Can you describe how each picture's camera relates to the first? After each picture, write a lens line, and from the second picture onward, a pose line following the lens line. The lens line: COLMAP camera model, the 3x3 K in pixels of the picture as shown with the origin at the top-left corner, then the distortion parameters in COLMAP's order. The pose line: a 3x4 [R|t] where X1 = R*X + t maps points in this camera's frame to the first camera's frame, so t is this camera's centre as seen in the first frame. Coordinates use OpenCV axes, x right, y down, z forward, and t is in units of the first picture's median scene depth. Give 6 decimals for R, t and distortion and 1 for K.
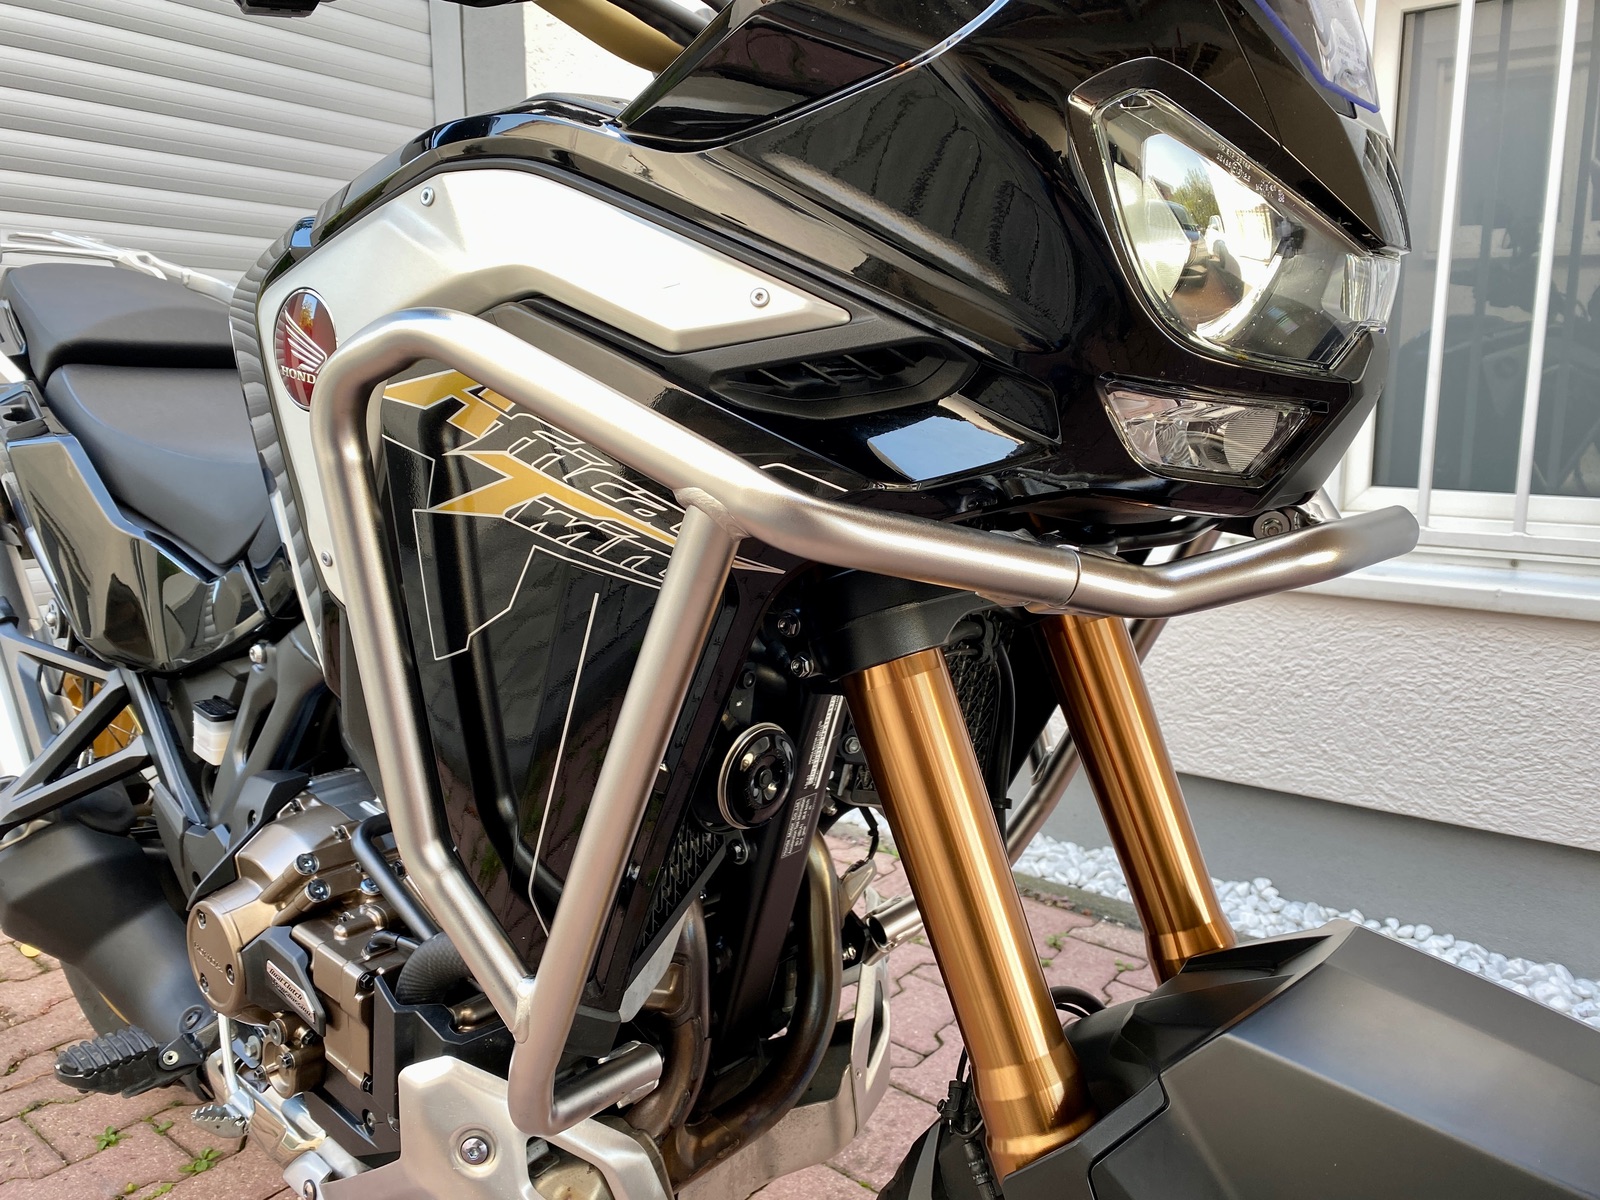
lens RADIAL K [[1207.4, 0, 802.3], [0, 1207.4, 584.6], [0, 0, 1]] dist [0.014843, -0.013063]
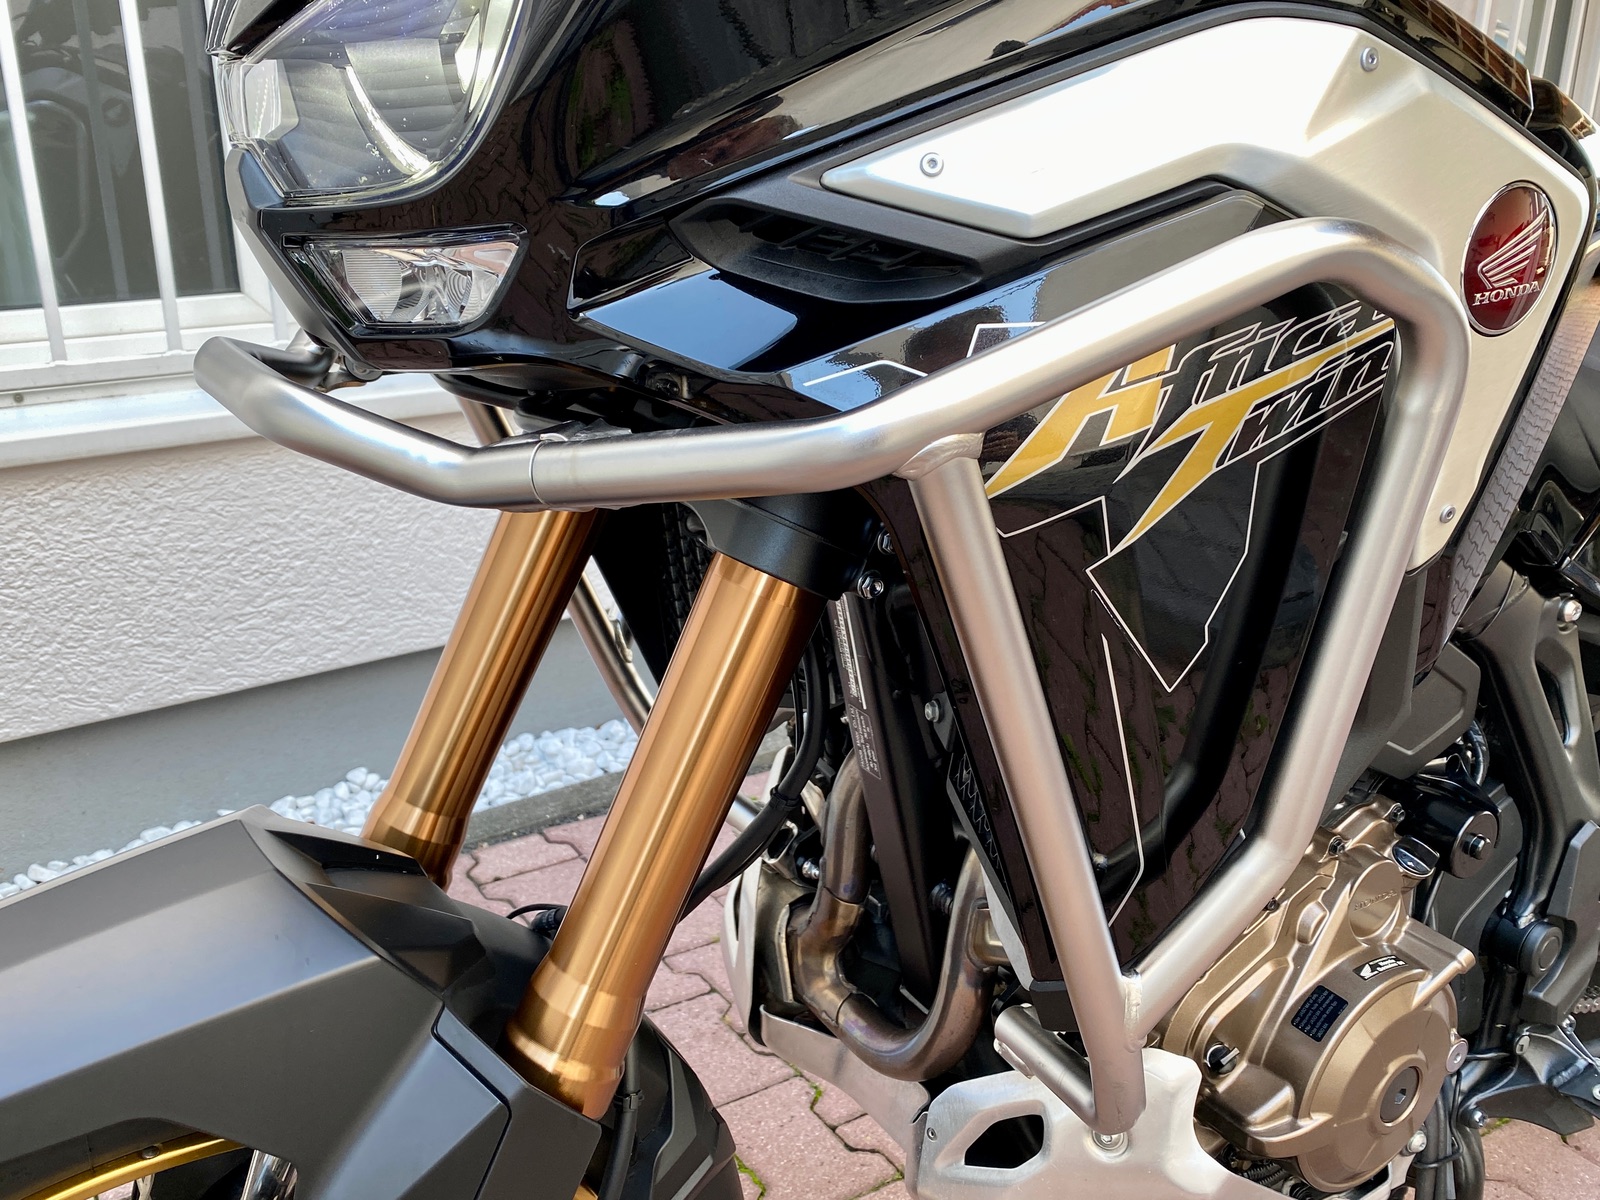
lens RADIAL K [[1393.6, 0, 801.6], [0, 1393.6, 609.2], [0, 0, 1]] dist [0.020374, -0.026200]
pose [[0.305733, -0.297674, 0.904388, -0.391415], [0.178744, 0.950926, 0.252566, -0.058682], [-0.935189, 0.084436, 0.343937, 0.373970]]
